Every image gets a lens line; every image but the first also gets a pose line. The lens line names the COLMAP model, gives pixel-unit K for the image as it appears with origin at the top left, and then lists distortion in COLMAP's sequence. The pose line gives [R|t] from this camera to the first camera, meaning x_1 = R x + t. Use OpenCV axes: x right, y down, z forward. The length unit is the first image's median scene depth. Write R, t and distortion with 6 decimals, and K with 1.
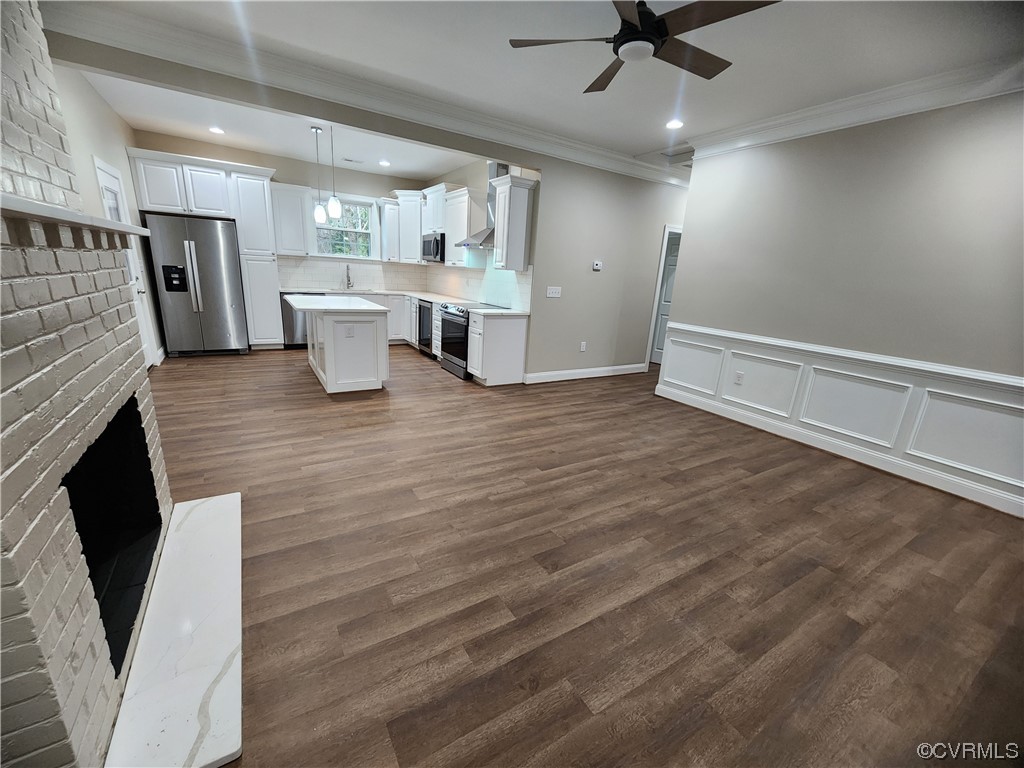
lens RADIAL K [[421.7, 0, 511.4], [0, 421.7, 391.0], [0, 0, 1]] dist [-0.002170, 0.001691]
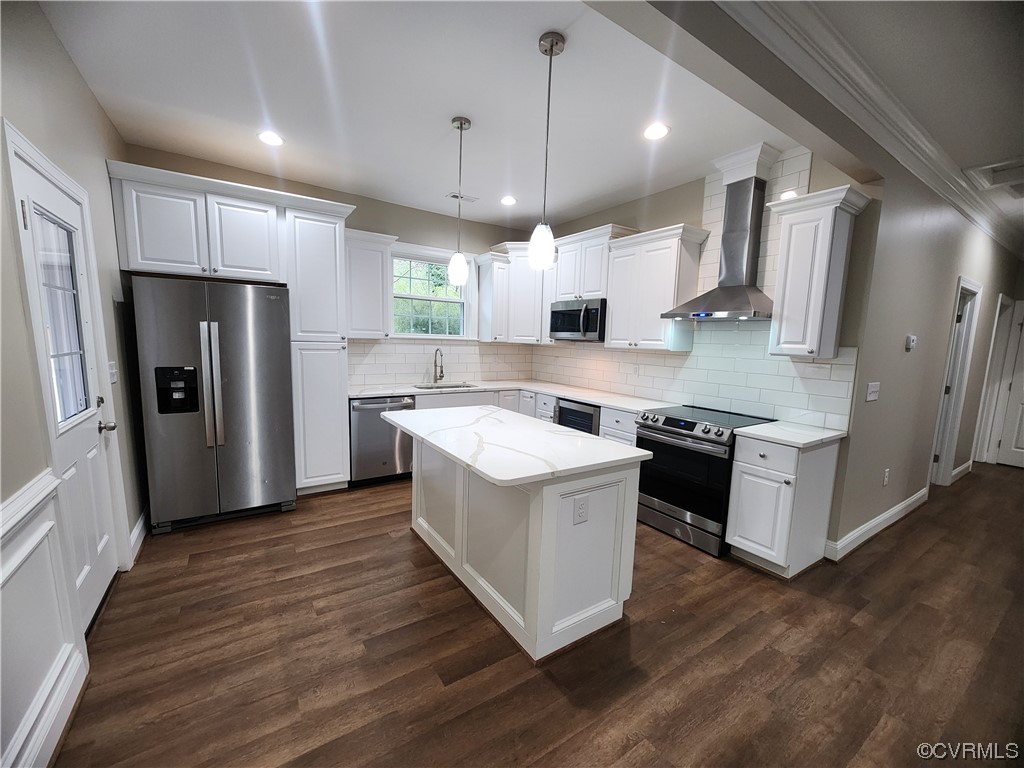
lens RADIAL K [[421.7, 0, 512.9], [0, 421.7, 391.5], [0, 0, 1]] dist [-0.002170, 0.001691]
pose [[0.998793, -0.034446, 0.035023, -0.419643], [0.039300, 0.988058, -0.148986, -0.180823], [-0.029473, 0.150183, 0.988219, 0.491368]]
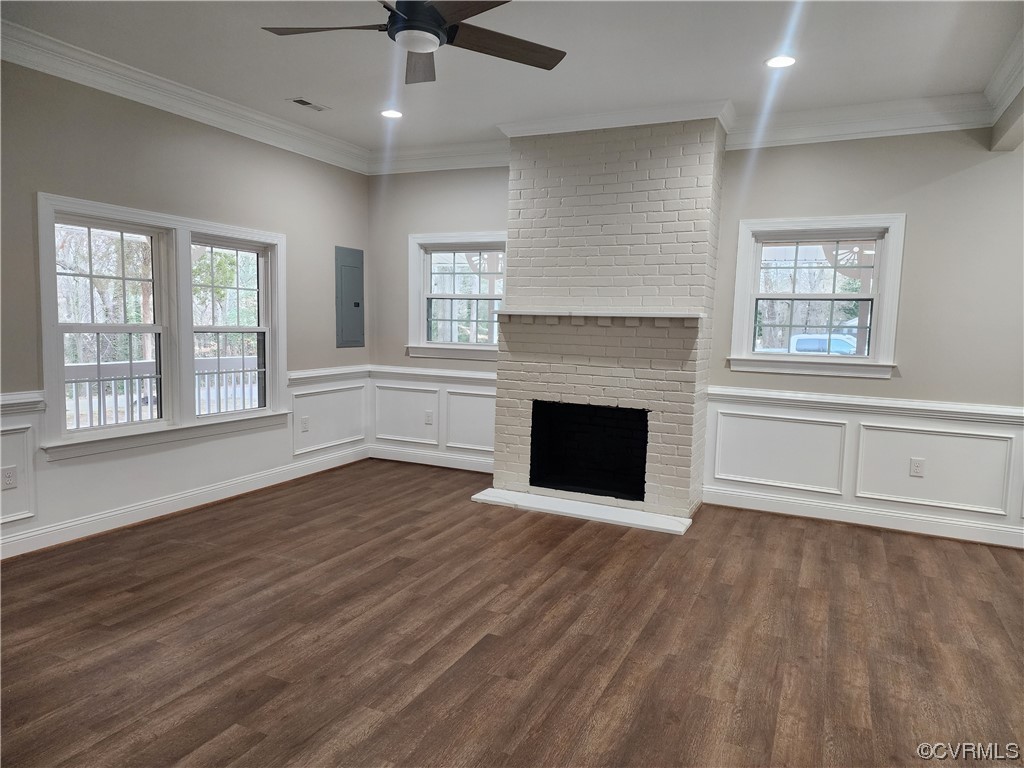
lens RADIAL K [[677.5, 0, 519.0], [0, 677.5, 393.0], [0, 0, 1]] dist [0.080520, -0.063915]
pose [[-0.830219, -0.021868, -0.557008, 0.367167], [-0.223850, 0.928202, 0.297207, -0.270966], [0.510517, 0.371433, -0.775506, 1.022801]]
